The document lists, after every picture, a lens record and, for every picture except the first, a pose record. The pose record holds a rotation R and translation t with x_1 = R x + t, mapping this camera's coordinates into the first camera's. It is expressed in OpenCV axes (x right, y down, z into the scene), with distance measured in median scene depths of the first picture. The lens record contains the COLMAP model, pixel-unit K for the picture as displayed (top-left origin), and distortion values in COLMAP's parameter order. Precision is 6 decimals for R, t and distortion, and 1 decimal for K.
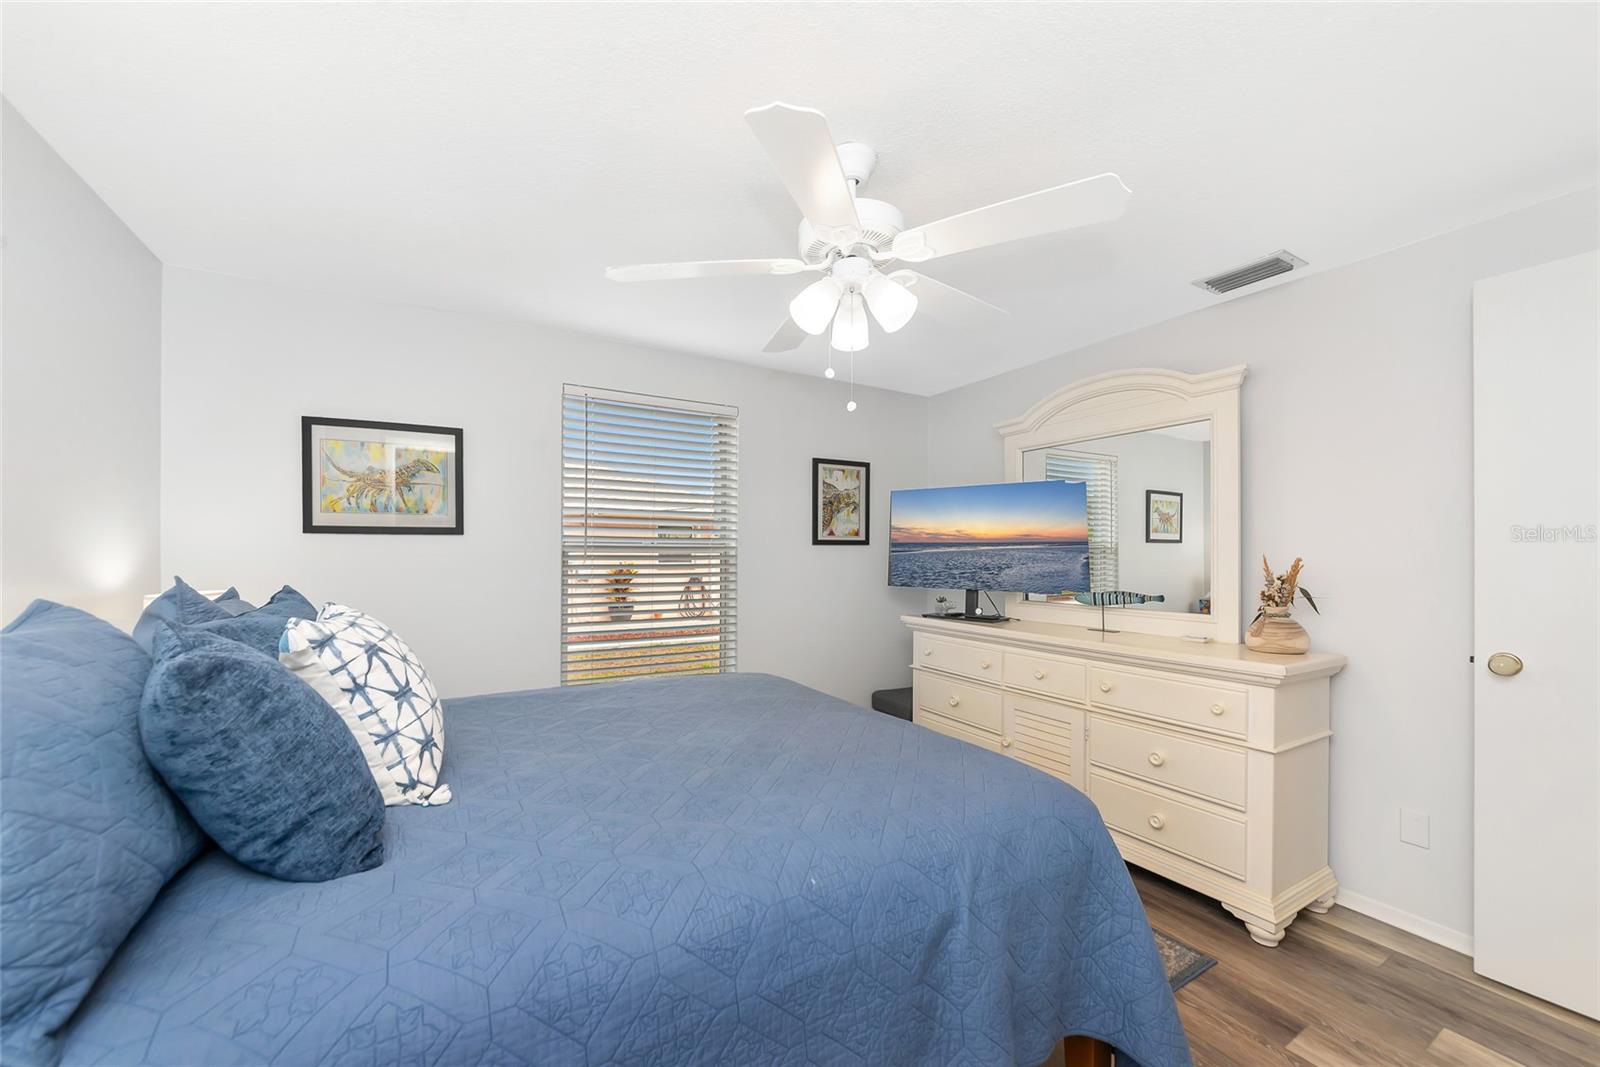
lens RADIAL K [[625.2, 0, 789.1], [0, 625.2, 550.8], [0, 0, 1]] dist [-0.000179, 0.000728]
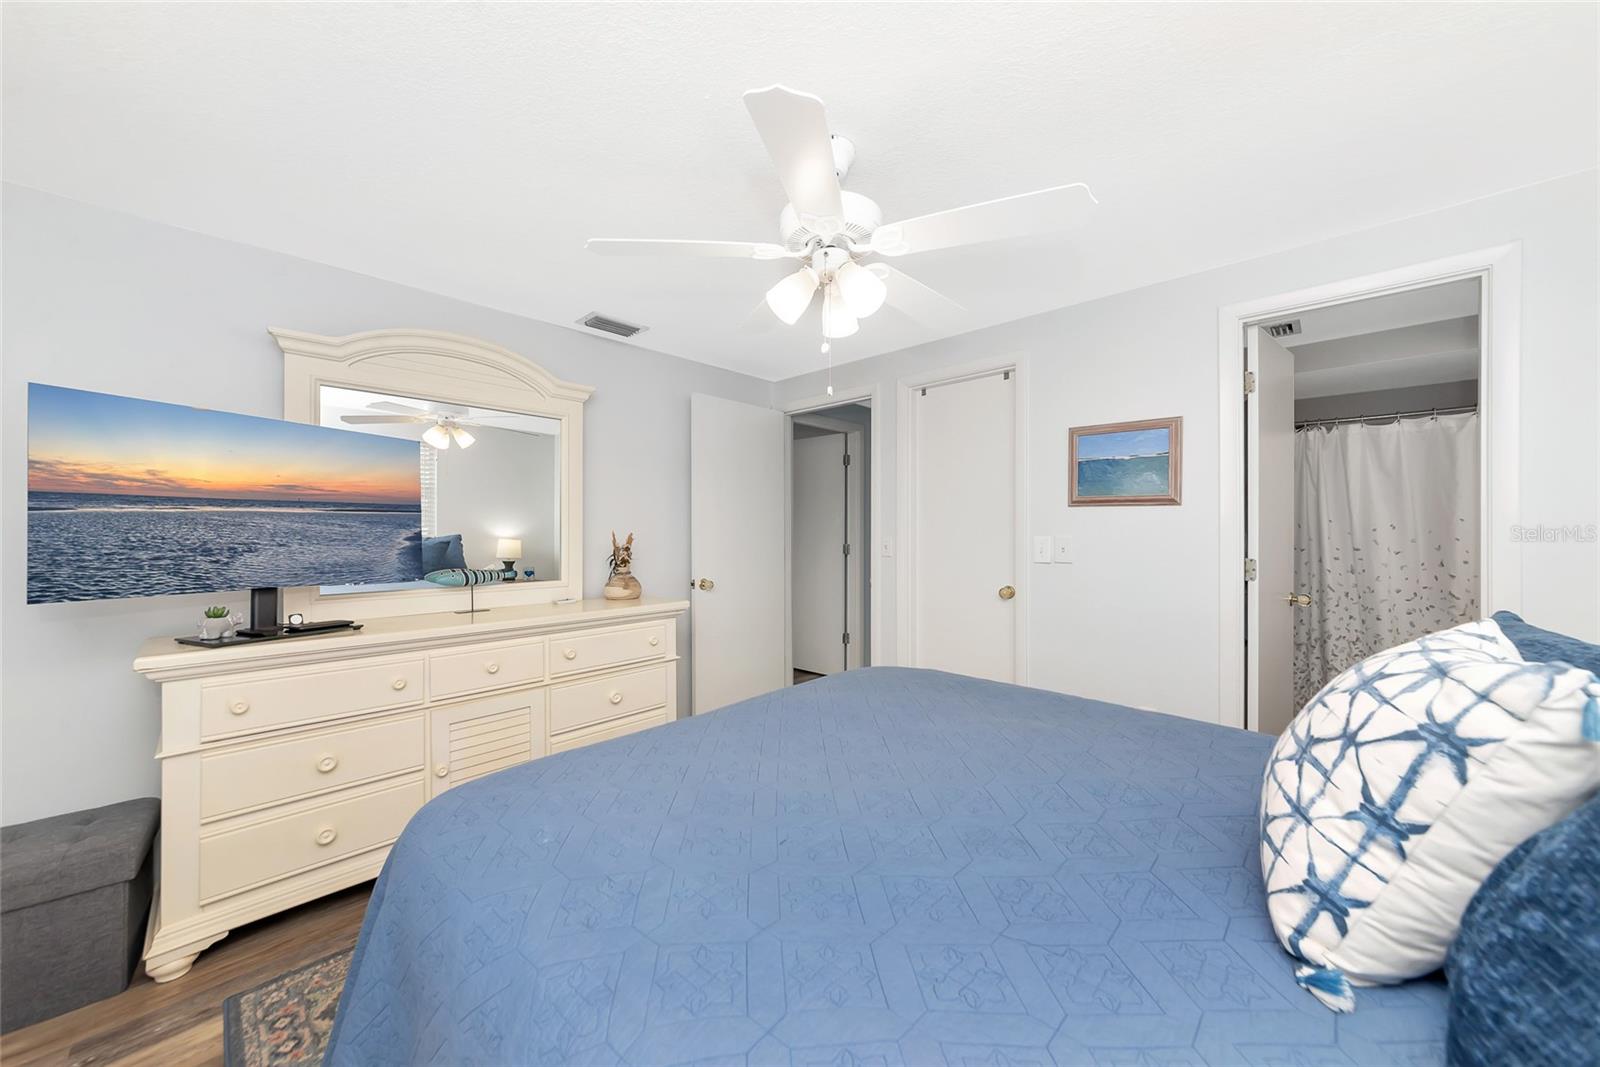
lens RADIAL K [[572.9, 0, 799.9], [0, 572.9, 523.4], [0, 0, 1]] dist [-0.008370, 0.004478]
pose [[-0.289713, 0.005505, 0.957098, -0.469159], [-0.012315, 0.999879, -0.009479, -0.002845], [-0.957034, -0.014533, -0.289610, 0.782387]]
